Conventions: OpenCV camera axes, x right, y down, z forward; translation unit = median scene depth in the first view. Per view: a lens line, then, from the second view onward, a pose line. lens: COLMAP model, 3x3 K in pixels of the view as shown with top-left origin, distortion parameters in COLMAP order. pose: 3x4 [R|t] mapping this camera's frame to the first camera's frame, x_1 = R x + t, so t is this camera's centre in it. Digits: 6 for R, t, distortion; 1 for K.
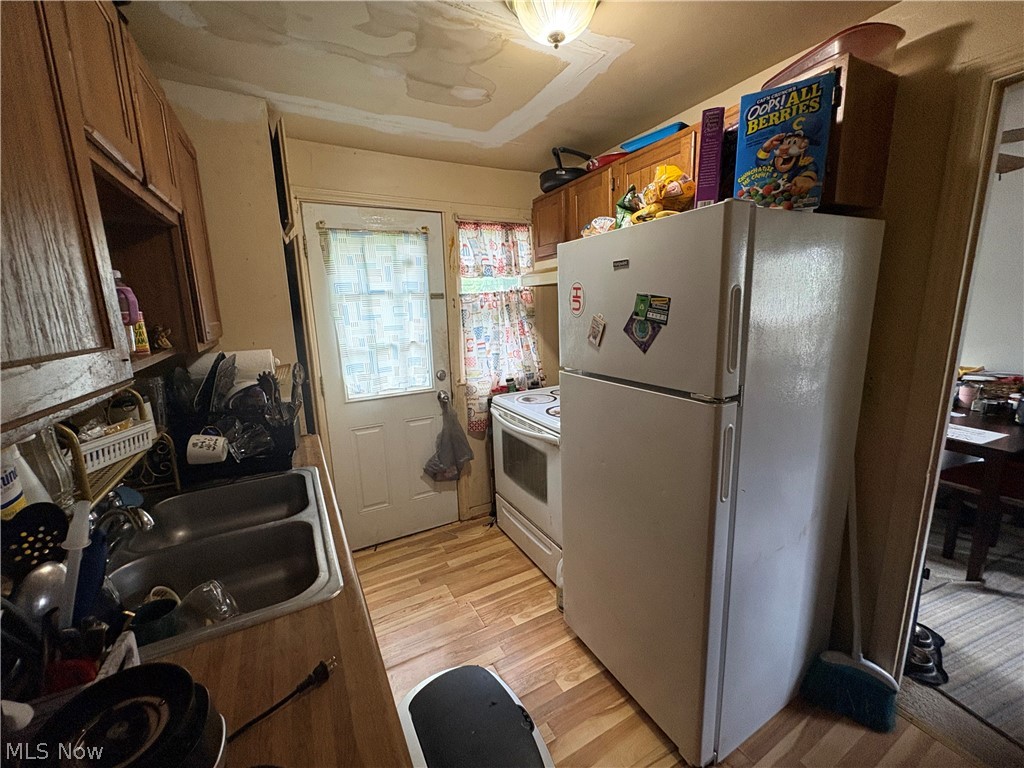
lens RADIAL K [[409.9, 0, 511.6], [0, 409.9, 382.5], [0, 0, 1]] dist [0.001263, -0.000056]
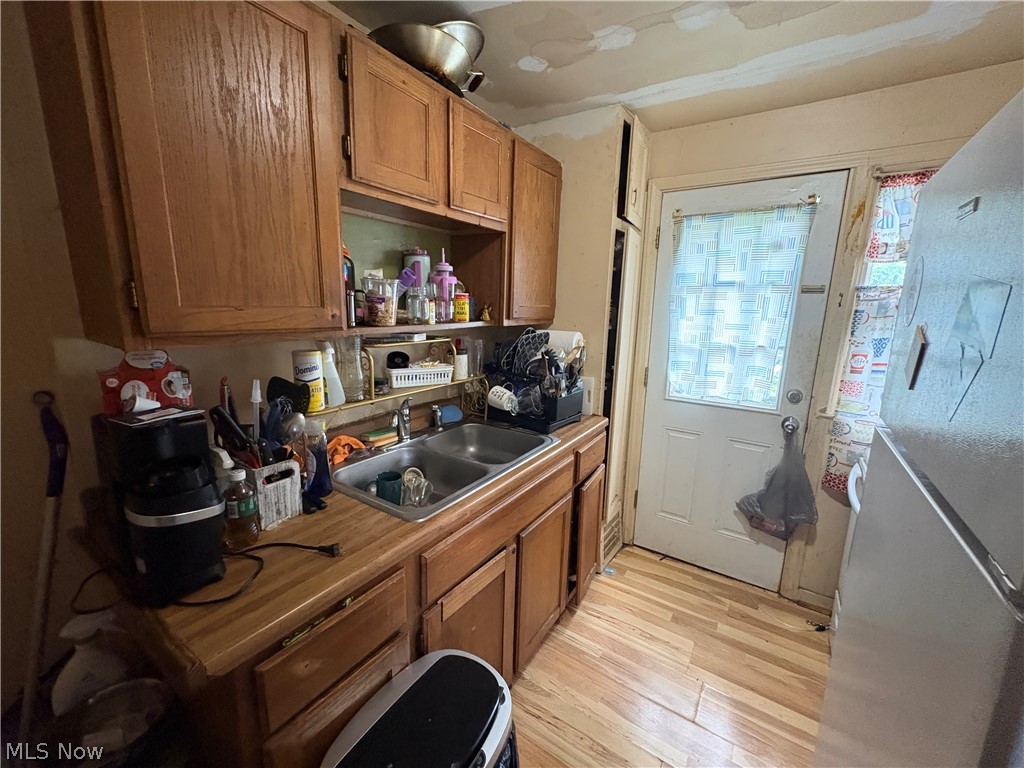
lens RADIAL K [[409.9, 0, 511.6], [0, 409.9, 382.5], [0, 0, 1]] dist [0.001263, -0.000056]
pose [[0.469127, 0.208733, -0.858108, 0.237301], [-0.198985, 0.971664, 0.127570, -0.037814], [0.860421, 0.110904, 0.497369, 0.202342]]
